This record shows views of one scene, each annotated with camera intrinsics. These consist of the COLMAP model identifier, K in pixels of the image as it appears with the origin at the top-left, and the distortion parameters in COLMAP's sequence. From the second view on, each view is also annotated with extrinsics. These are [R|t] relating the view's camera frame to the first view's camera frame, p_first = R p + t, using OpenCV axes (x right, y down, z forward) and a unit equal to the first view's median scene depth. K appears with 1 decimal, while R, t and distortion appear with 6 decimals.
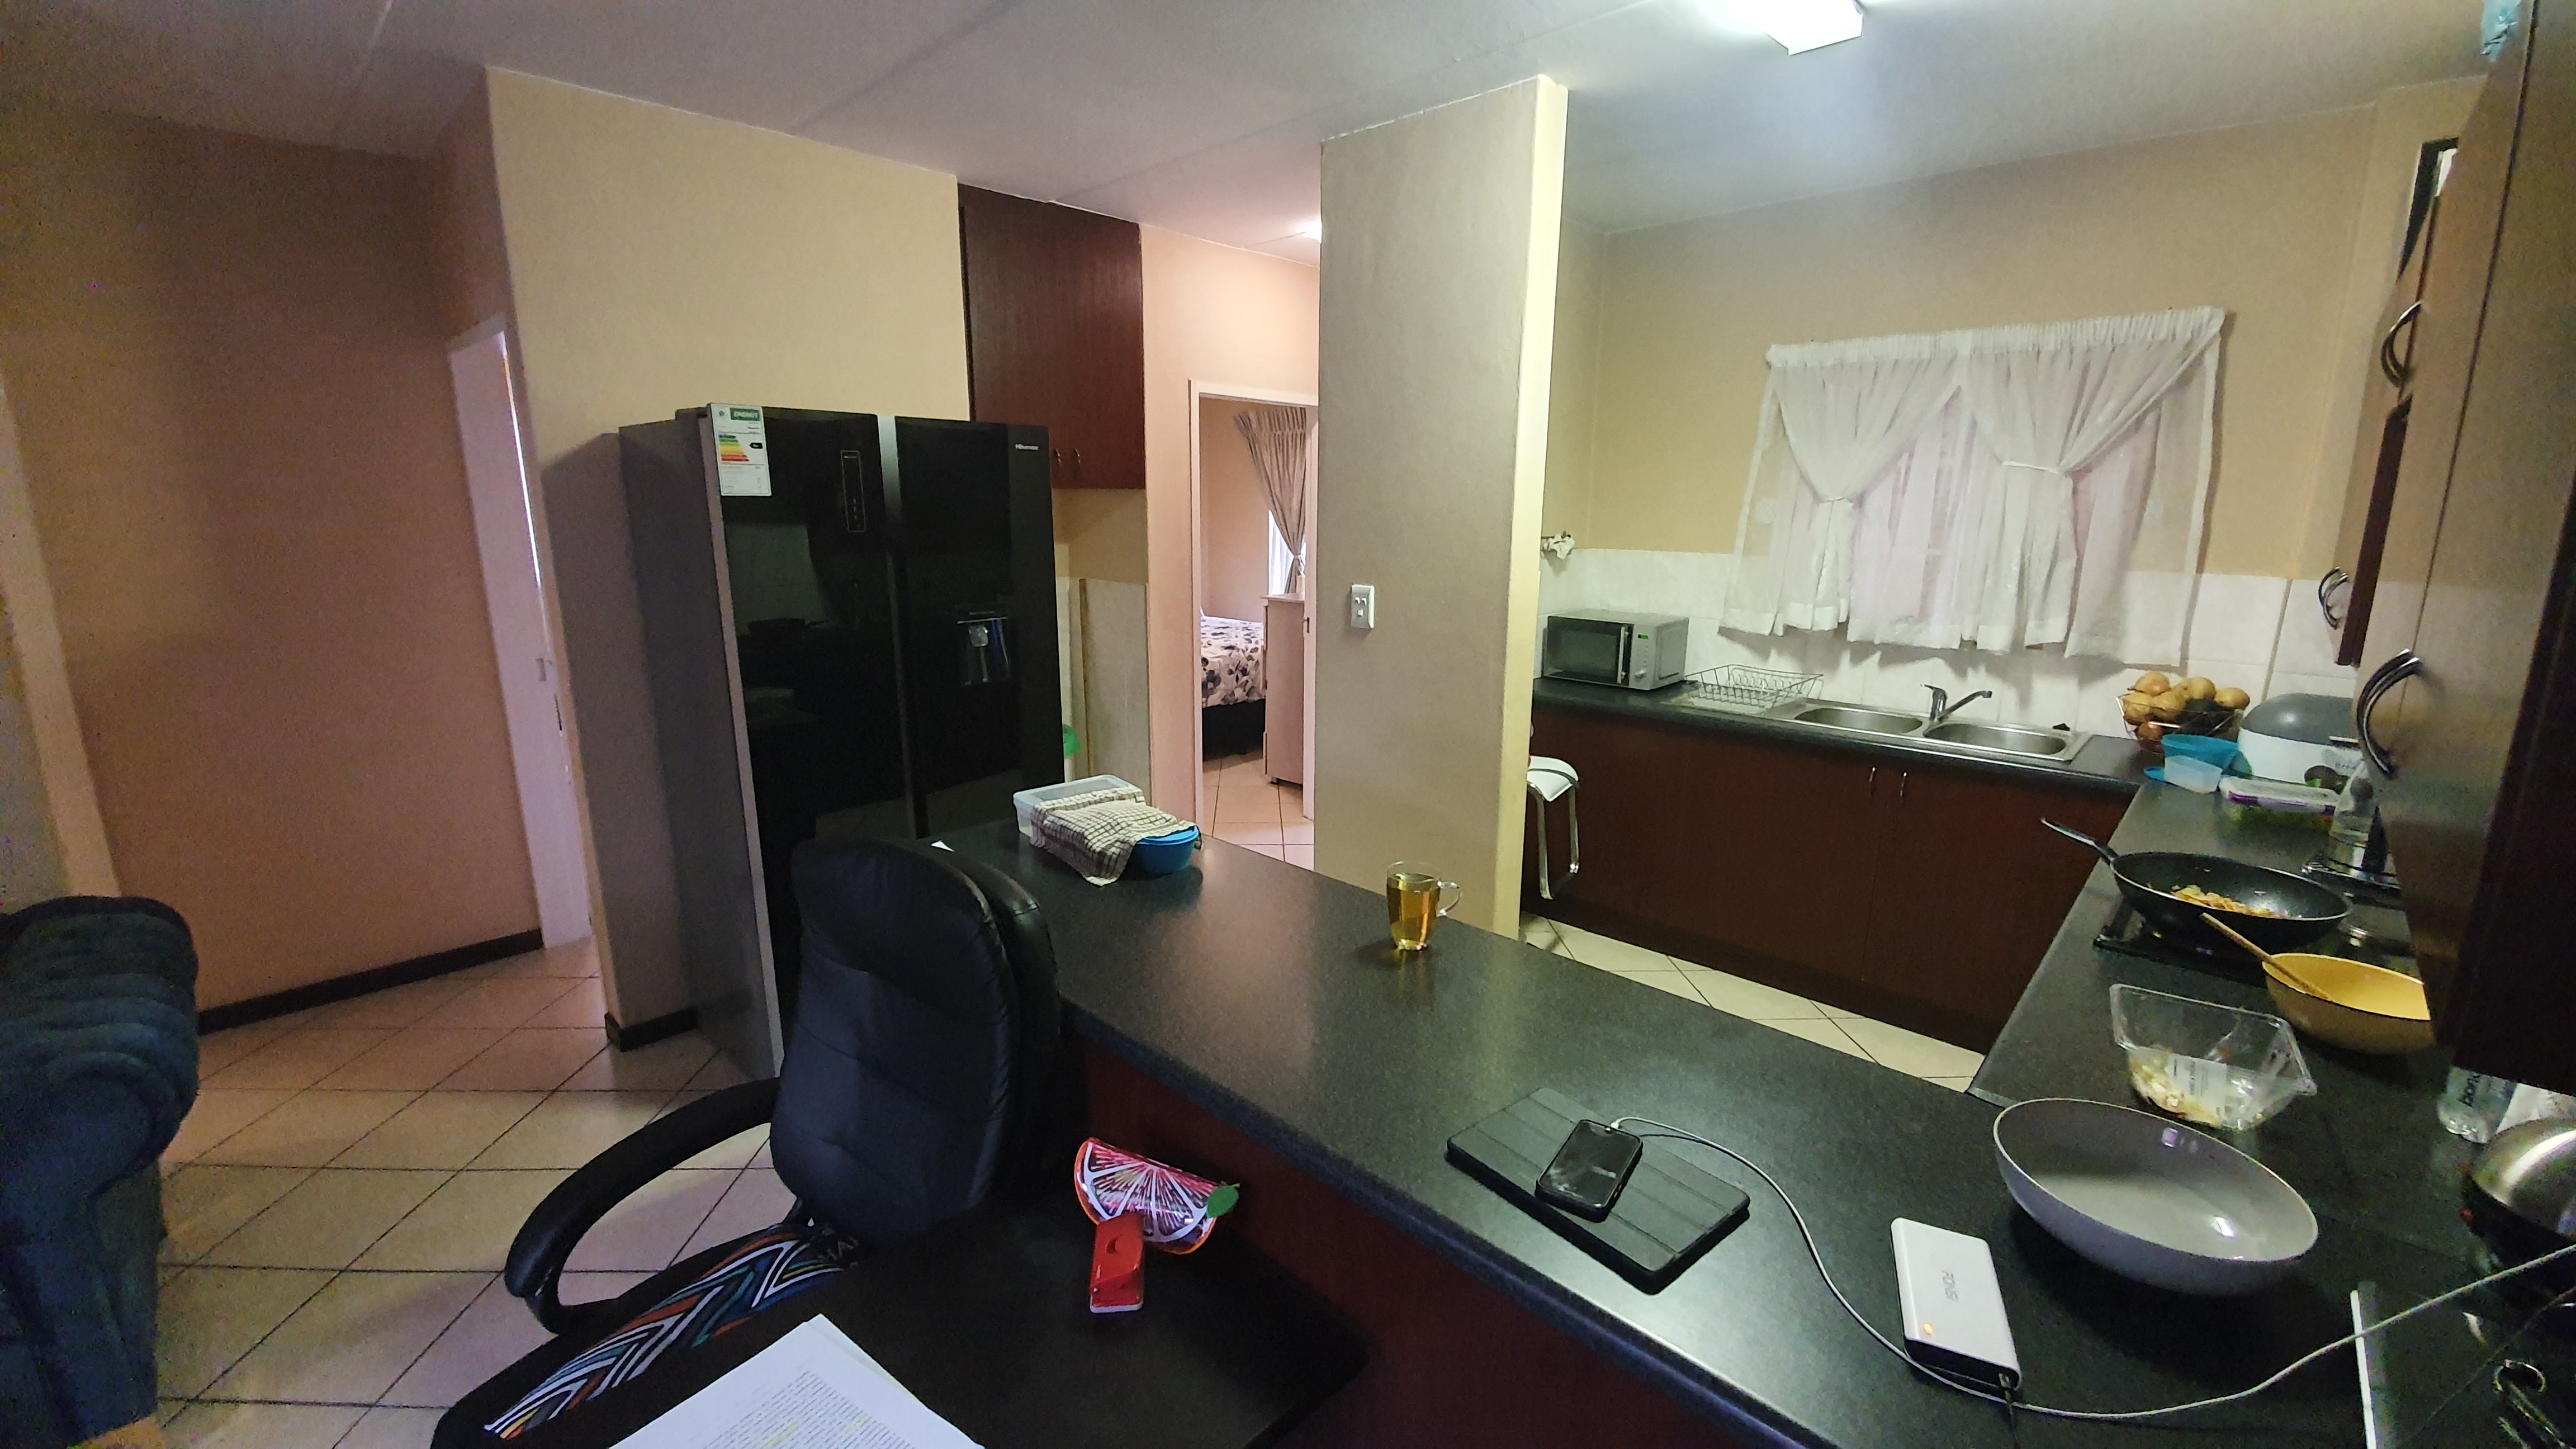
lens RADIAL K [[1009.5, 0, 1292.3], [0, 1009.5, 725.7], [0, 0, 1]] dist [0.002618, -0.008648]
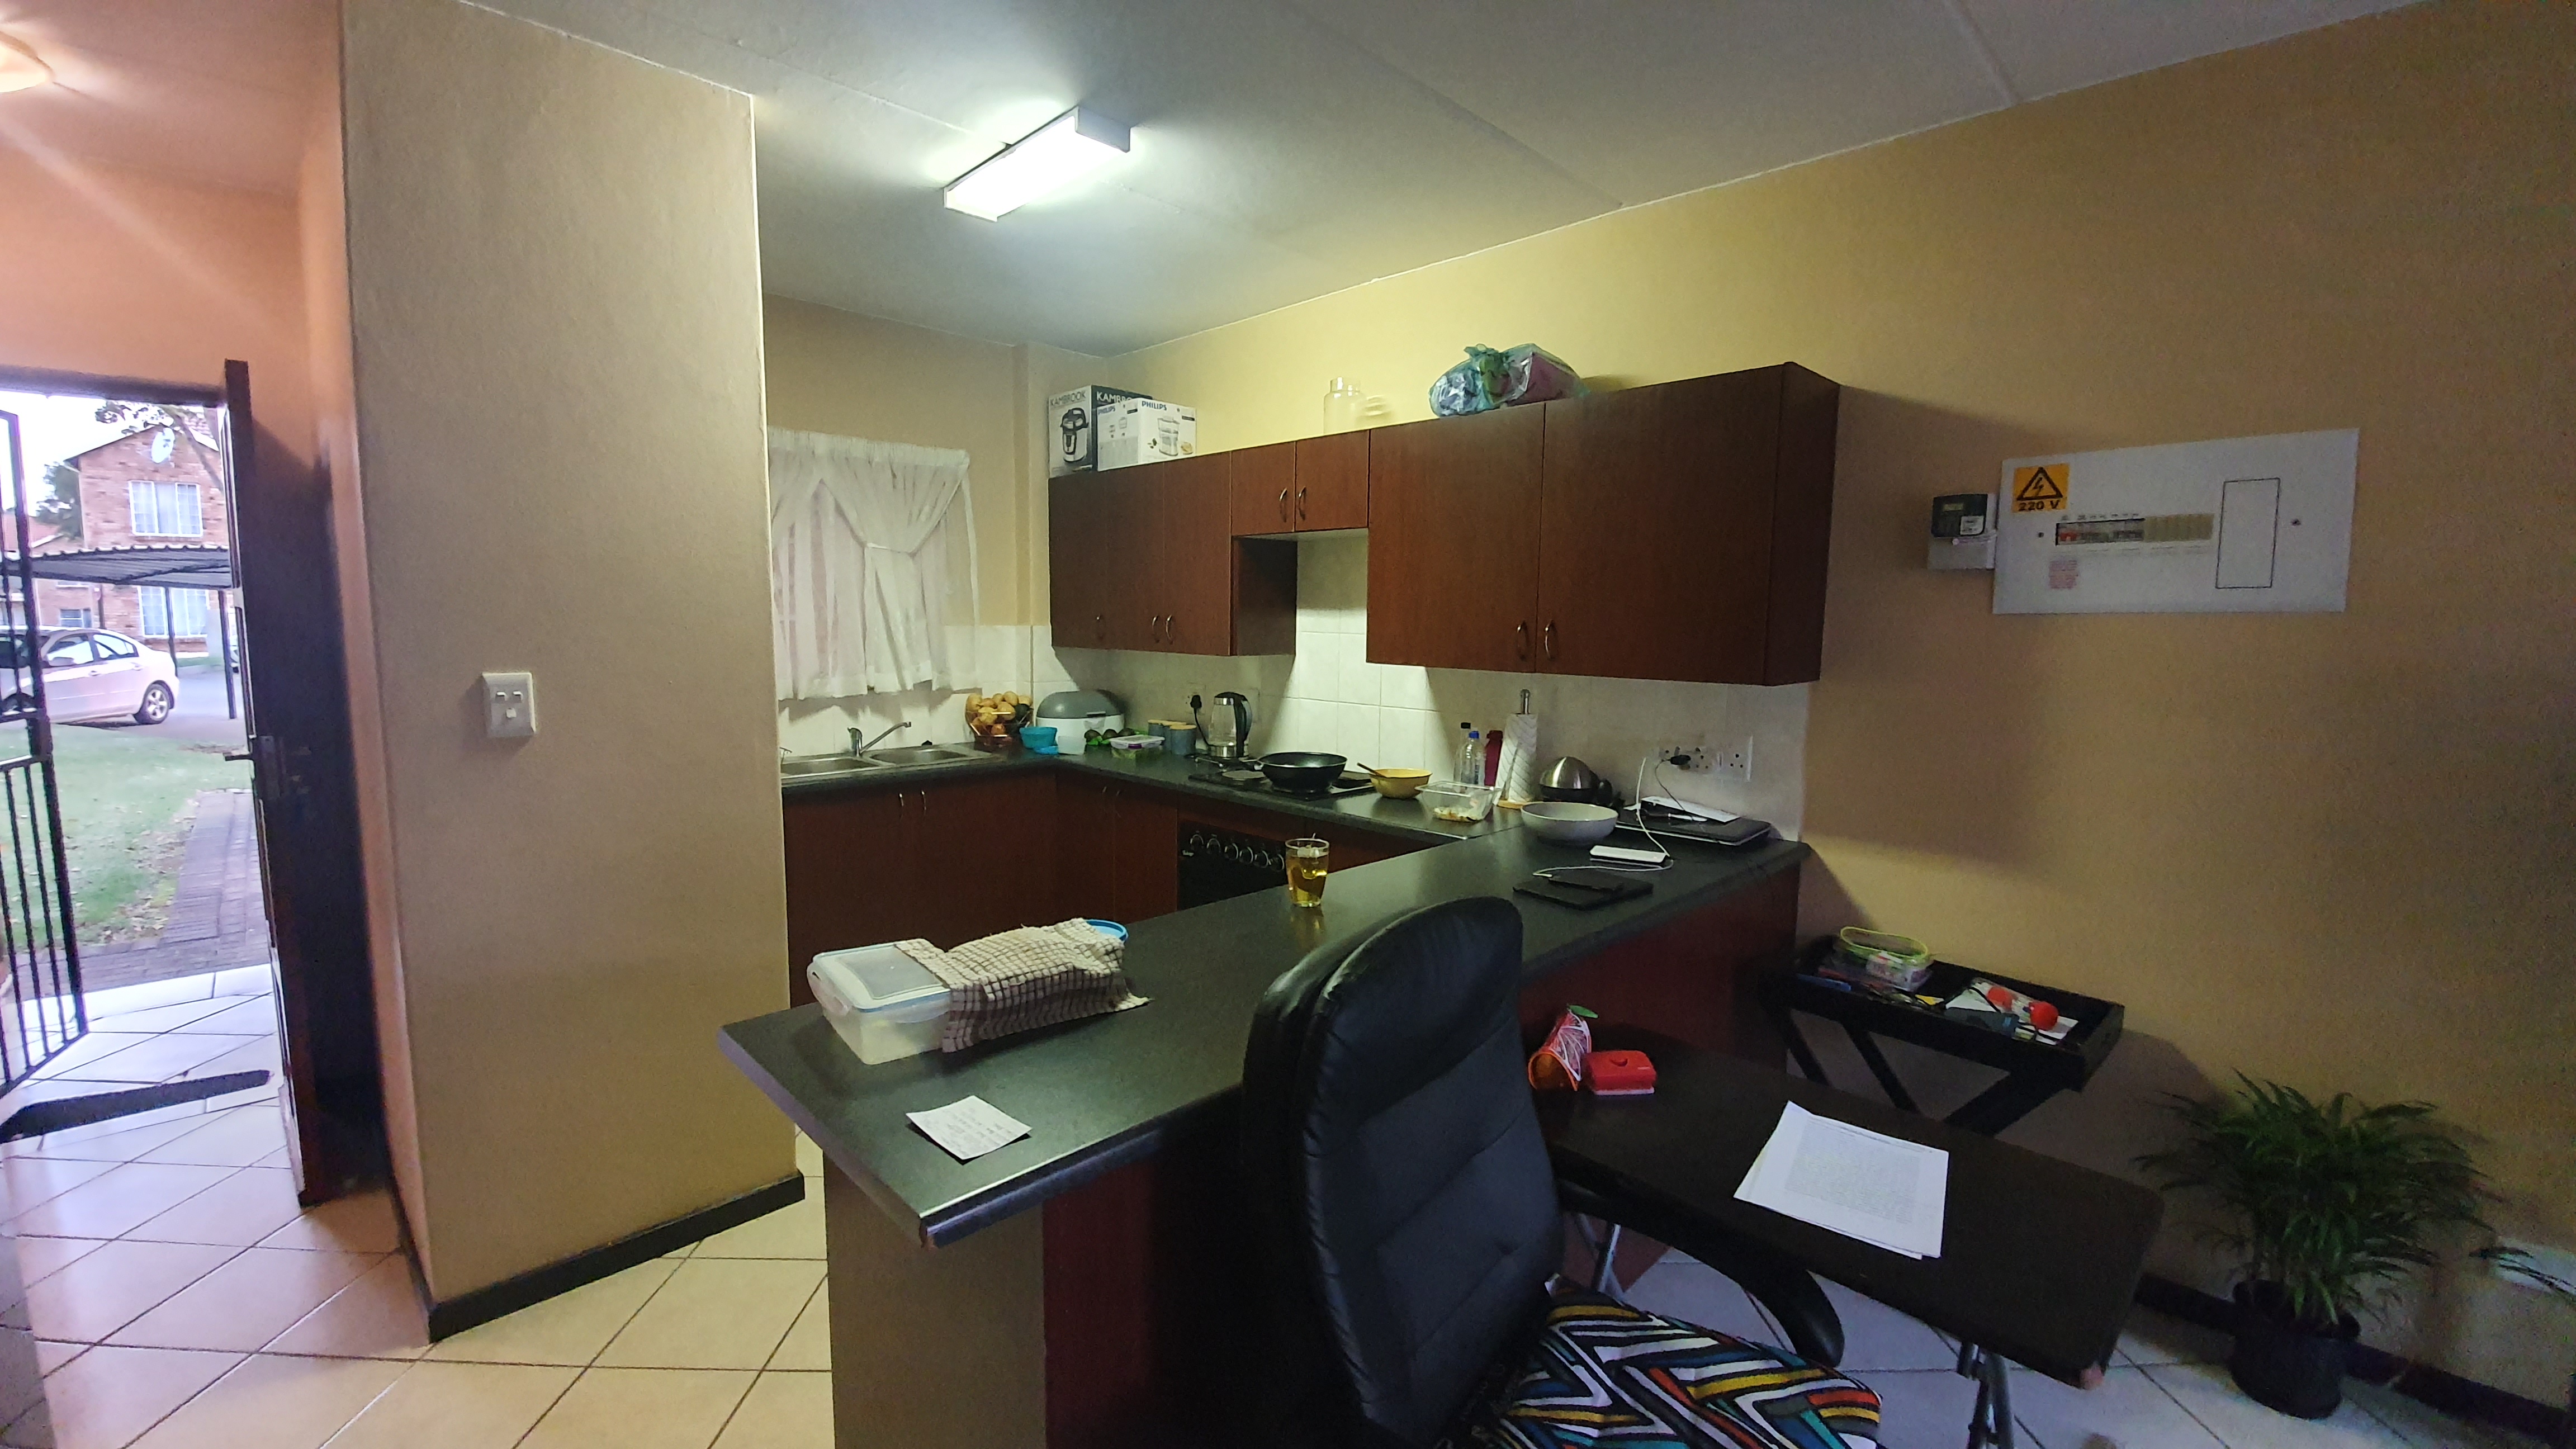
lens RADIAL K [[1009.5, 0, 1292.3], [0, 1009.5, 725.7], [0, 0, 1]] dist [0.002618, -0.008648]
pose [[0.005578, -0.116181, 0.993212, -0.560083], [0.204757, 0.972316, 0.112587, -0.071720], [-0.978797, 0.202740, 0.029212, 0.472442]]
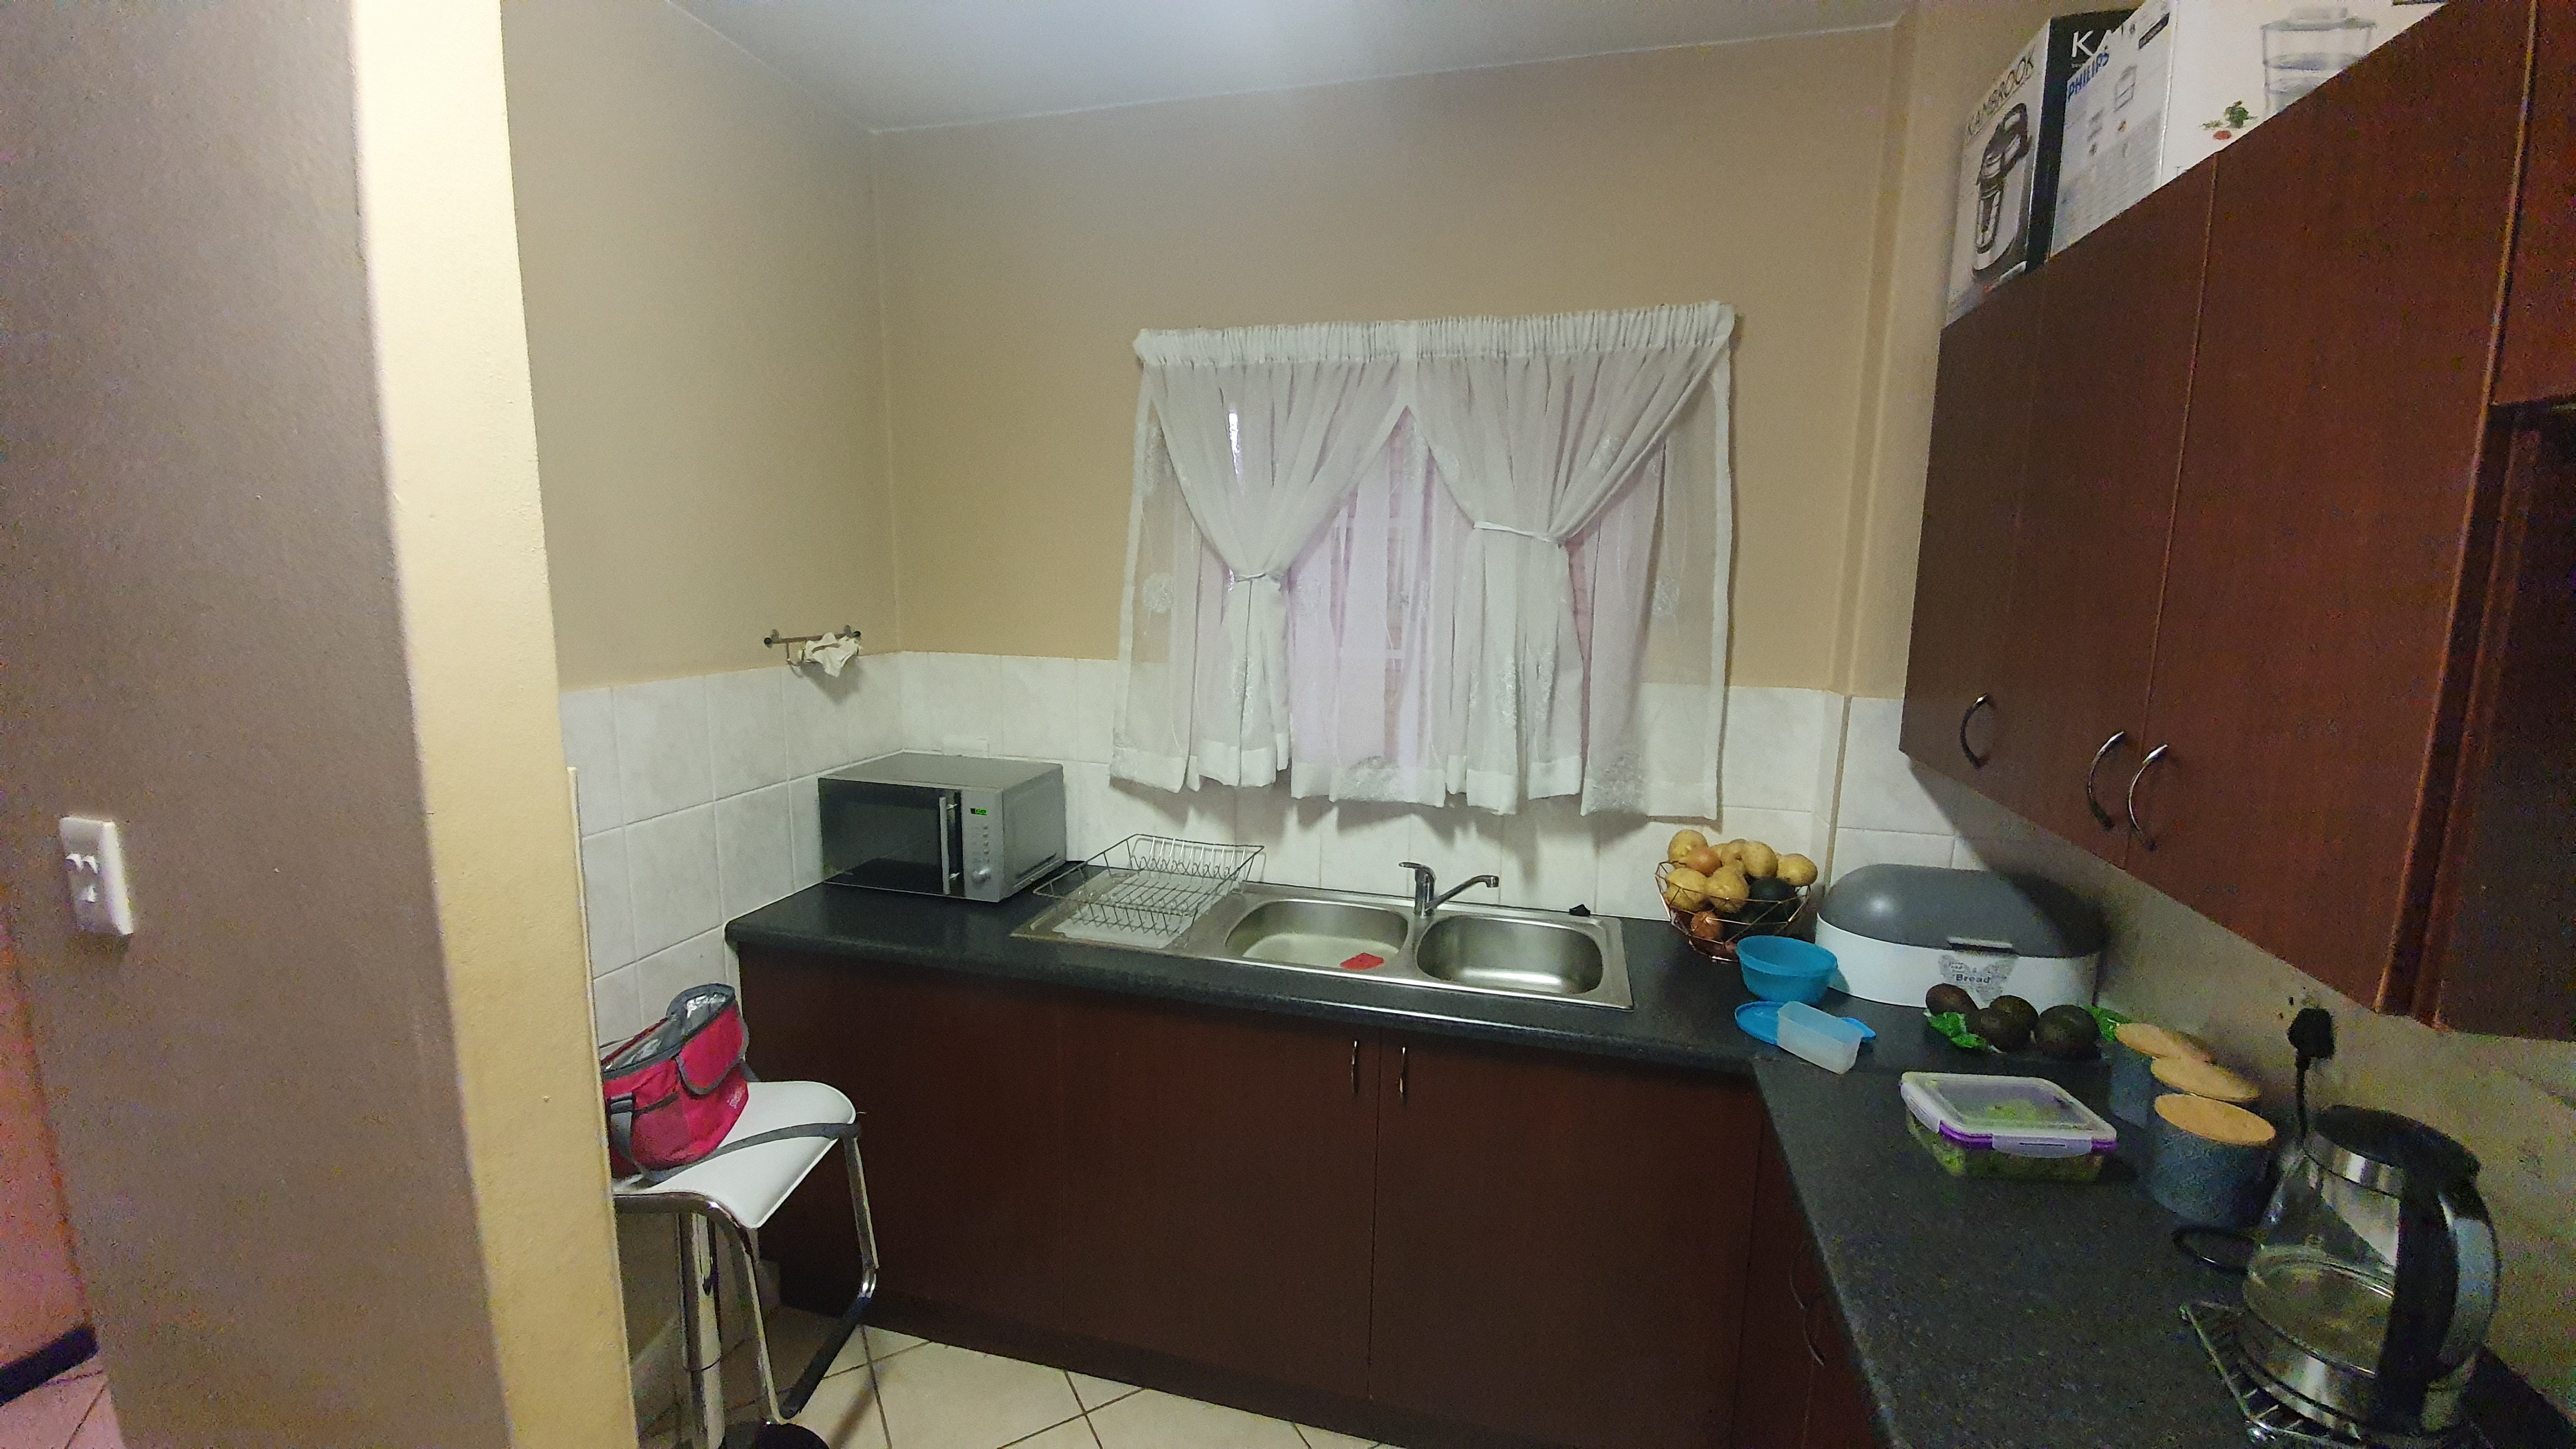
lens RADIAL K [[1023.3, 0, 1288.0], [0, 1023.3, 724.5], [0, 0, 1]] dist [0.003167, -0.008690]
pose [[0.874846, -0.065661, 0.479931, 0.261985], [0.095404, 0.994720, -0.037818, -0.114466], [-0.474914, 0.078872, 0.876491, 0.469943]]
